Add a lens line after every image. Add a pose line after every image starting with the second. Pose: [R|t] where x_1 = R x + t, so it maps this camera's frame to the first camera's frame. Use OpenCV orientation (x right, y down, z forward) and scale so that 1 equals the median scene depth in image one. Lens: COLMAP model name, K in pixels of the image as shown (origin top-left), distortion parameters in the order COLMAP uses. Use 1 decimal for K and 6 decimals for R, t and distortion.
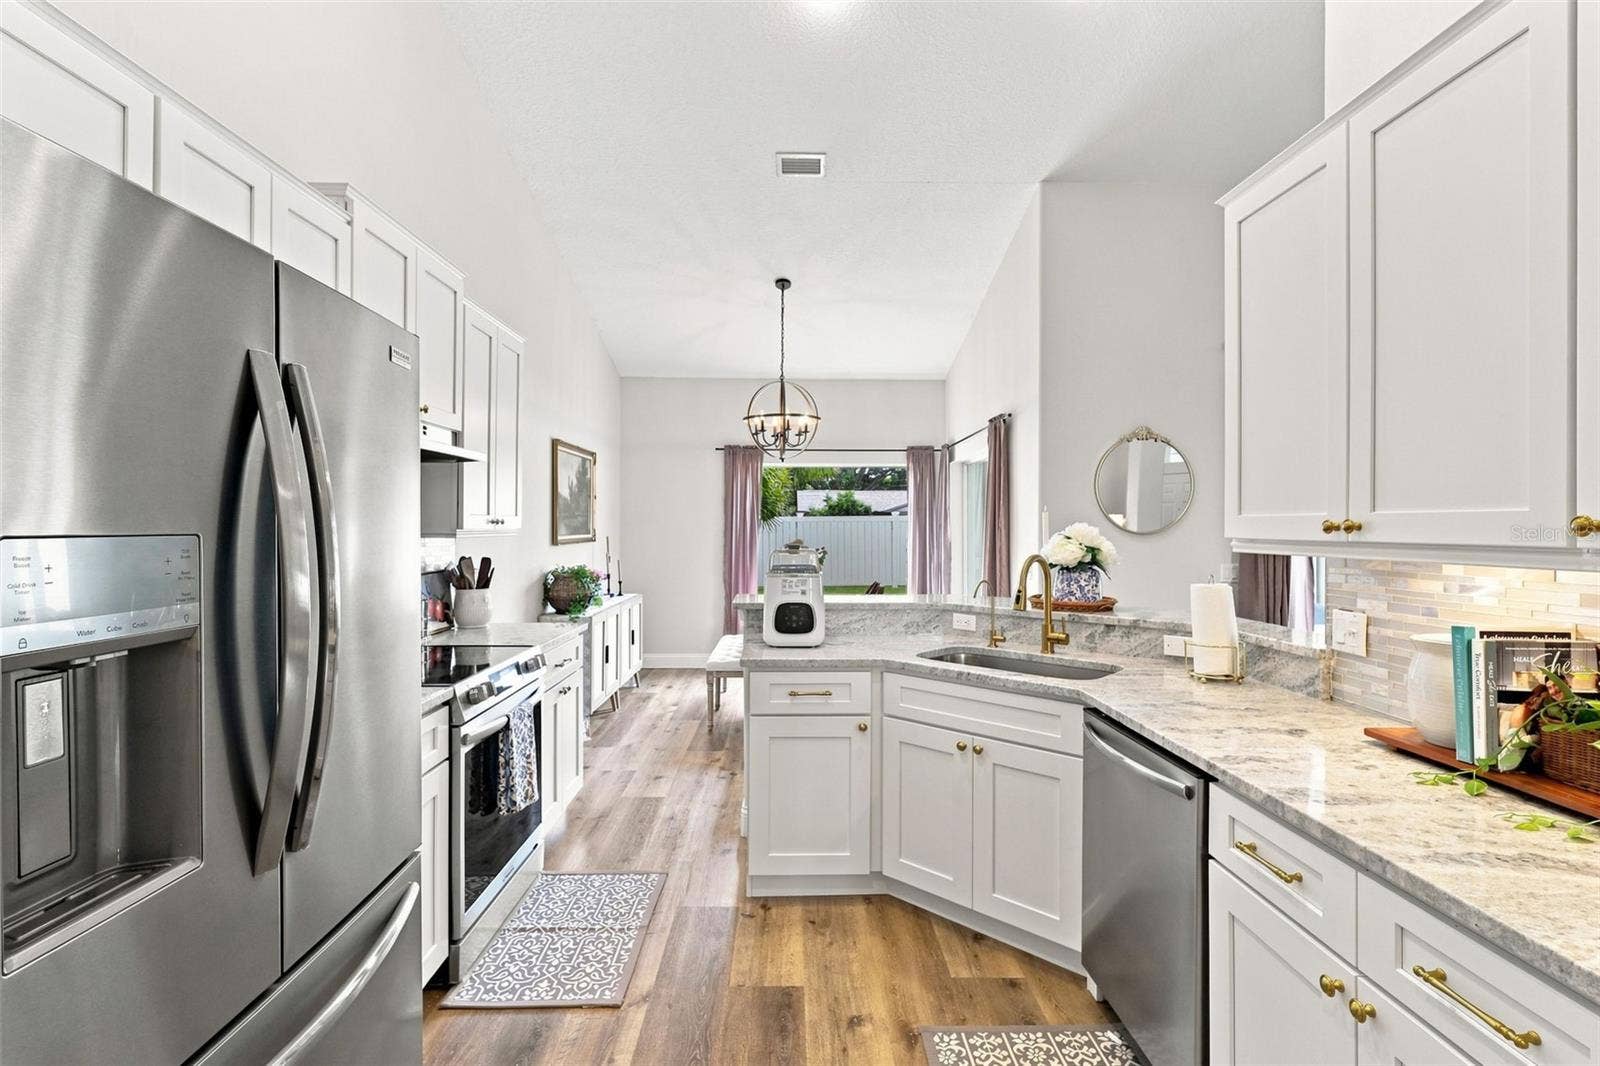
lens RADIAL K [[745.0, 0, 802.8], [0, 745.0, 526.1], [0, 0, 1]] dist [-0.001129, 0.000521]
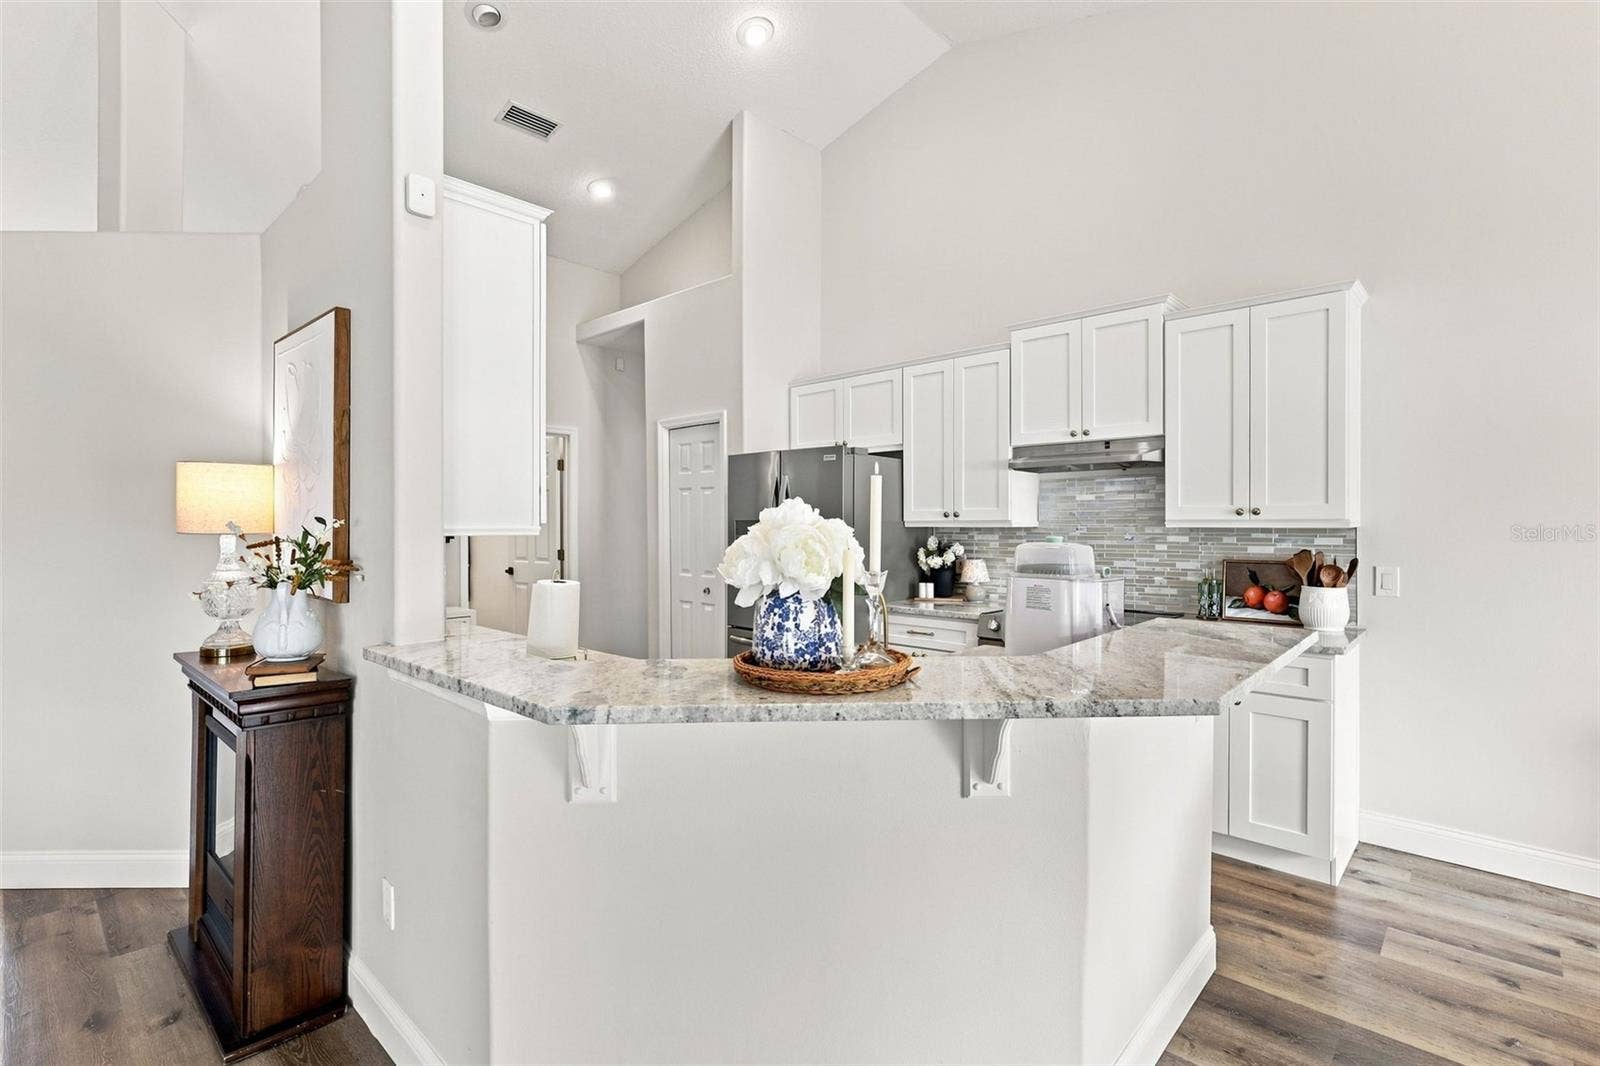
lens RADIAL K [[745.0, 0, 802.8], [0, 745.0, 526.1], [0, 0, 1]] dist [-0.001129, 0.000521]
pose [[-0.697160, -0.006373, -0.716887, 1.111504], [-0.006190, 0.999977, -0.002870, 0.031896], [0.716889, 0.002437, -0.697183, 2.064620]]
